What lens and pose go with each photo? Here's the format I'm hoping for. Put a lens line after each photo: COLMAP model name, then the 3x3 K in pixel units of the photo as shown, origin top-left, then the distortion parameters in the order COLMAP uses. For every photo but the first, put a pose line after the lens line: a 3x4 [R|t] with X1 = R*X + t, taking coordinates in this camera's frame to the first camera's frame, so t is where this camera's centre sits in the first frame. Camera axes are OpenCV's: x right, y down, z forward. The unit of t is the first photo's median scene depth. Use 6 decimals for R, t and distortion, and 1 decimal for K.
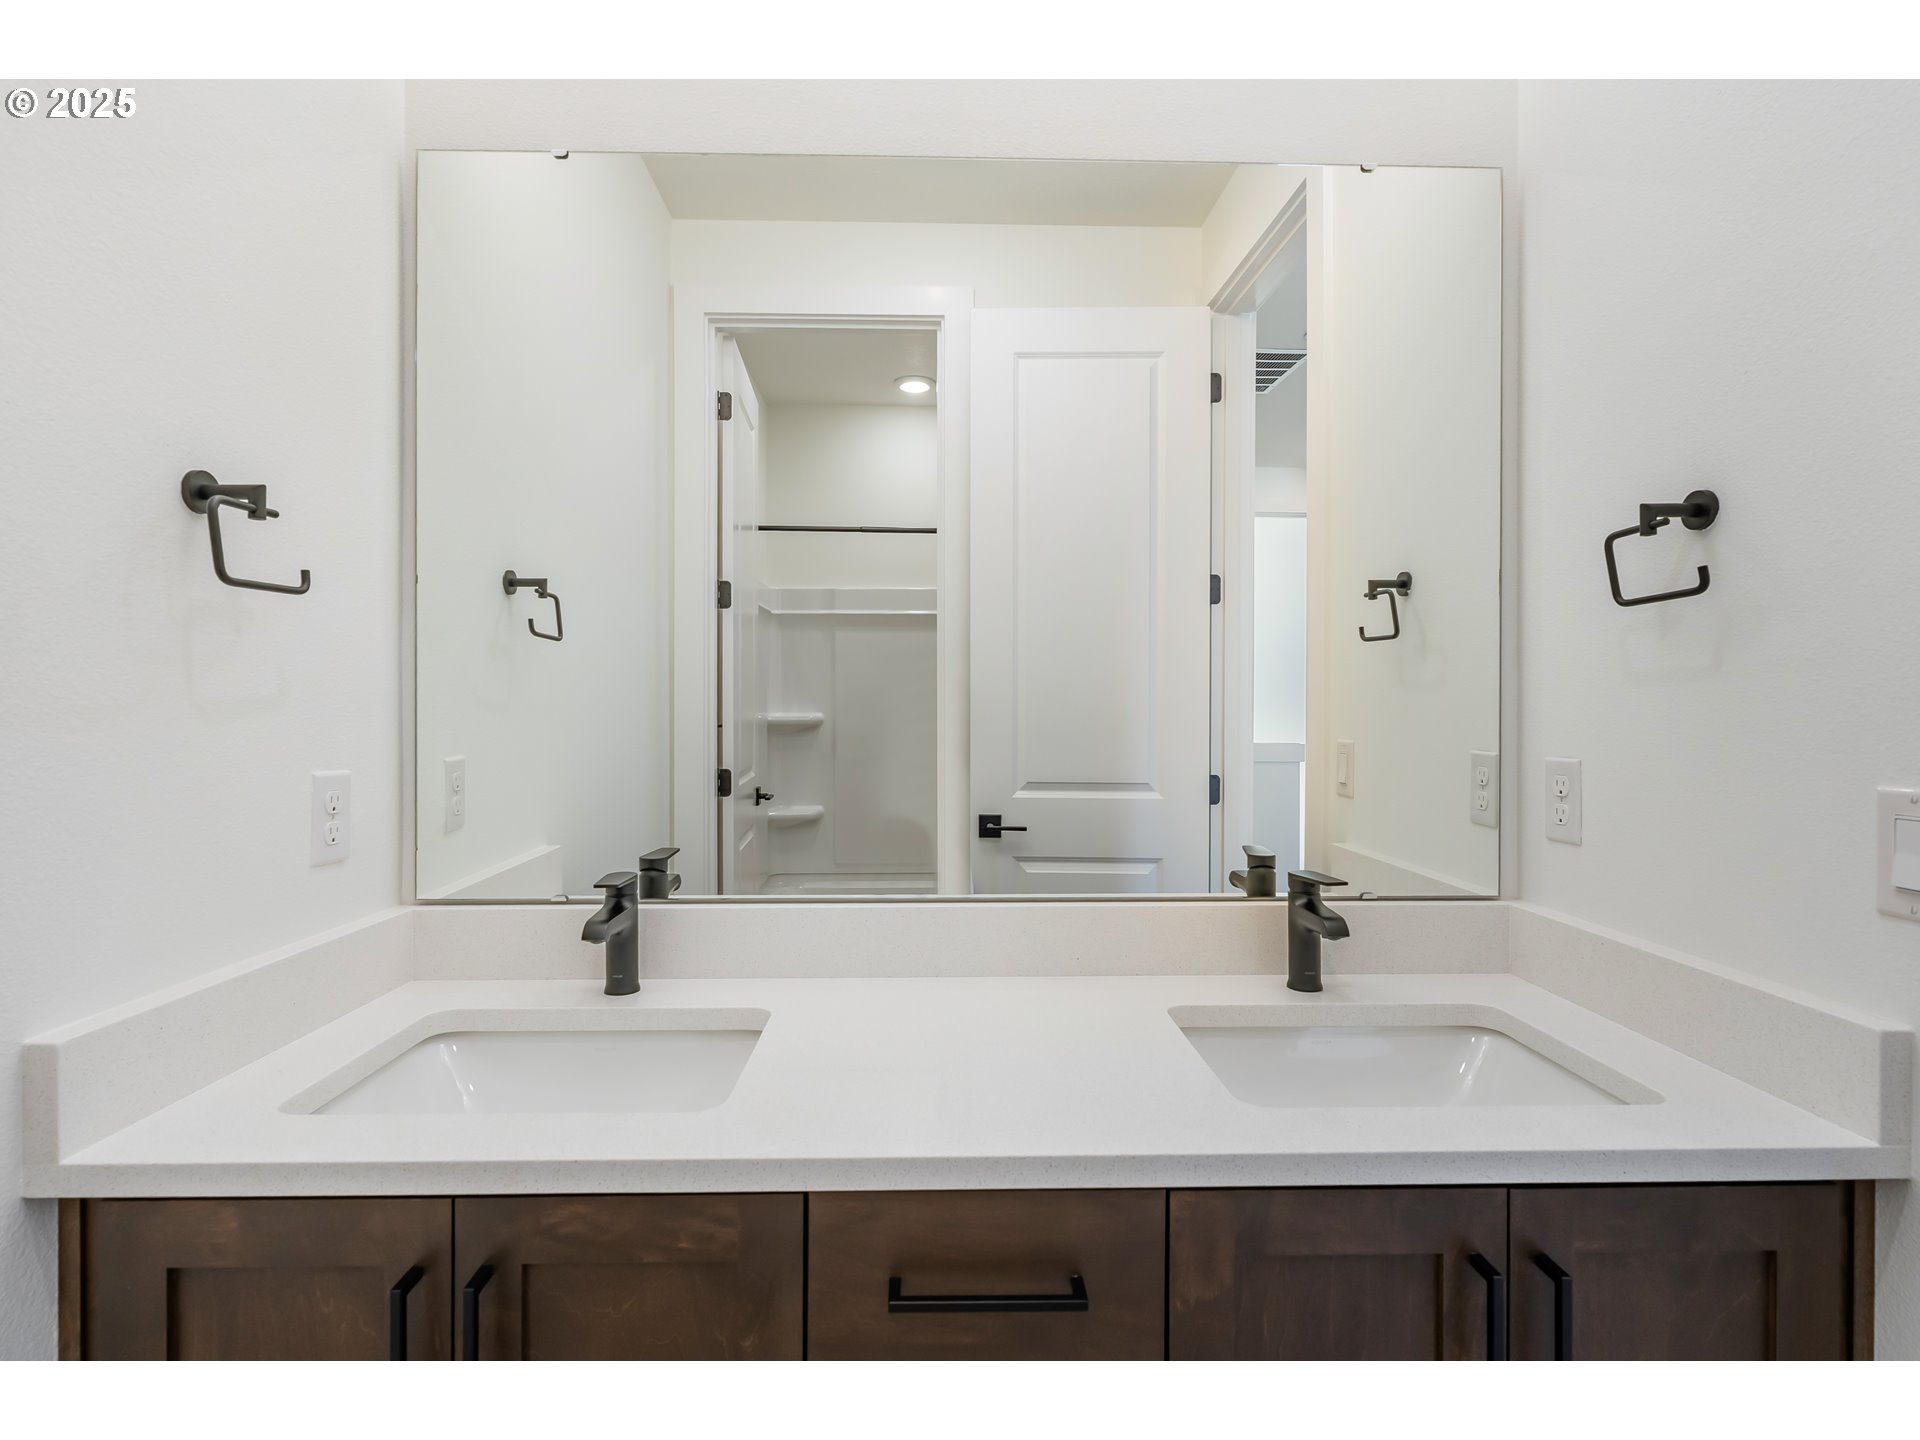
lens RADIAL K [[955.6, 0, 957.1], [0, 955.6, 712.5], [0, 0, 1]] dist [-0.013717, 0.000928]
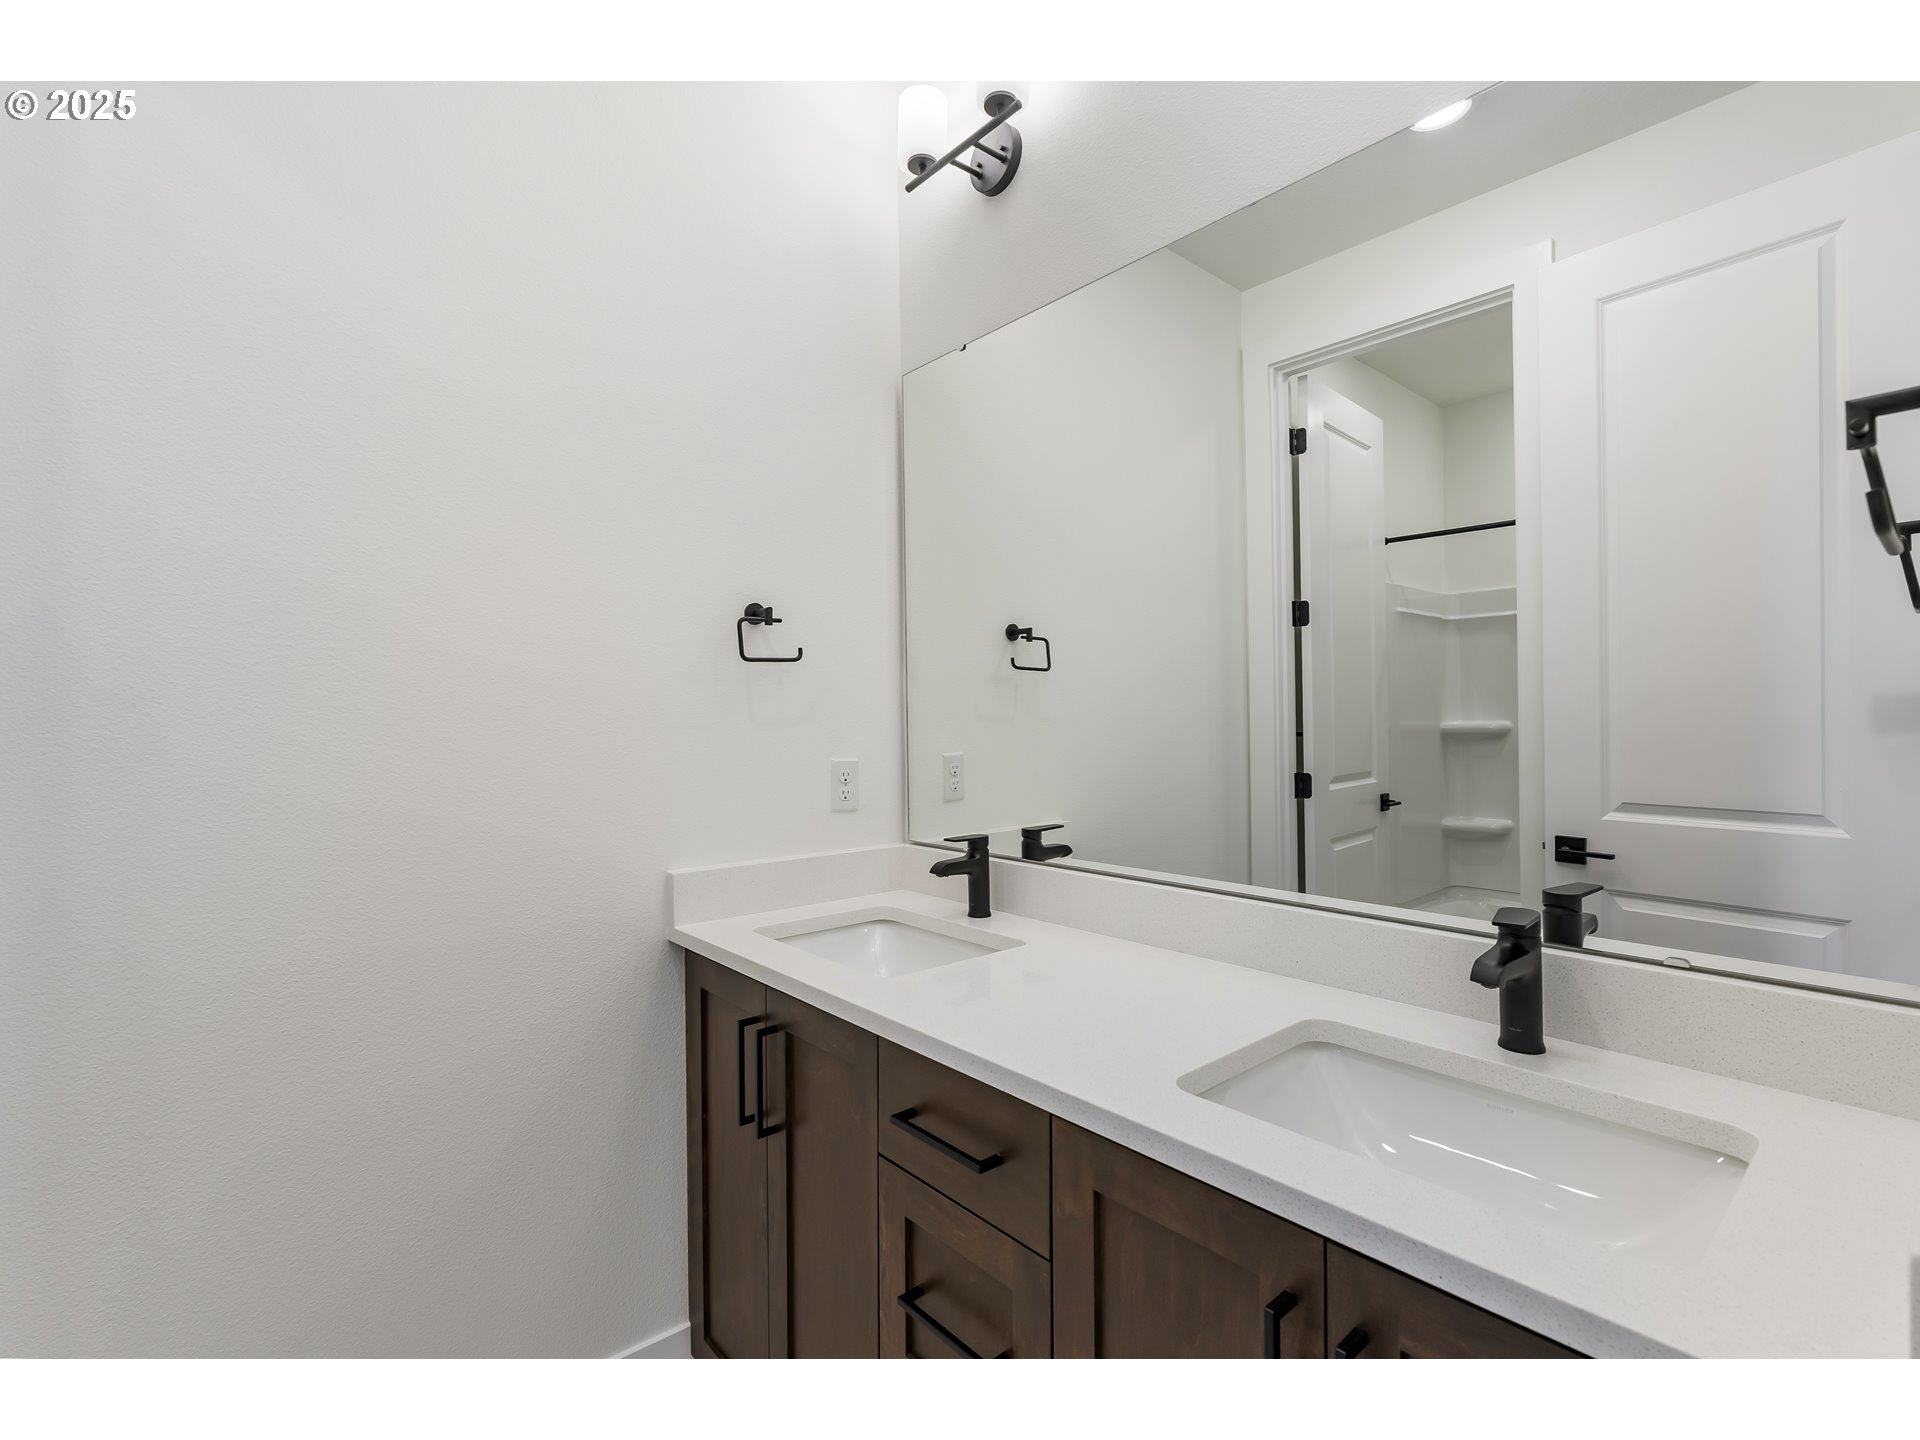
lens RADIAL K [[874.0, 0, 950.0], [0, 874.0, 725.7], [0, 0, 1]] dist [-0.001824, 0.000311]
pose [[0.637838, -0.000416, -0.770170, 0.290209], [0.005605, 0.999976, 0.004101, -0.001510], [0.770150, -0.006933, 0.637825, 0.052266]]
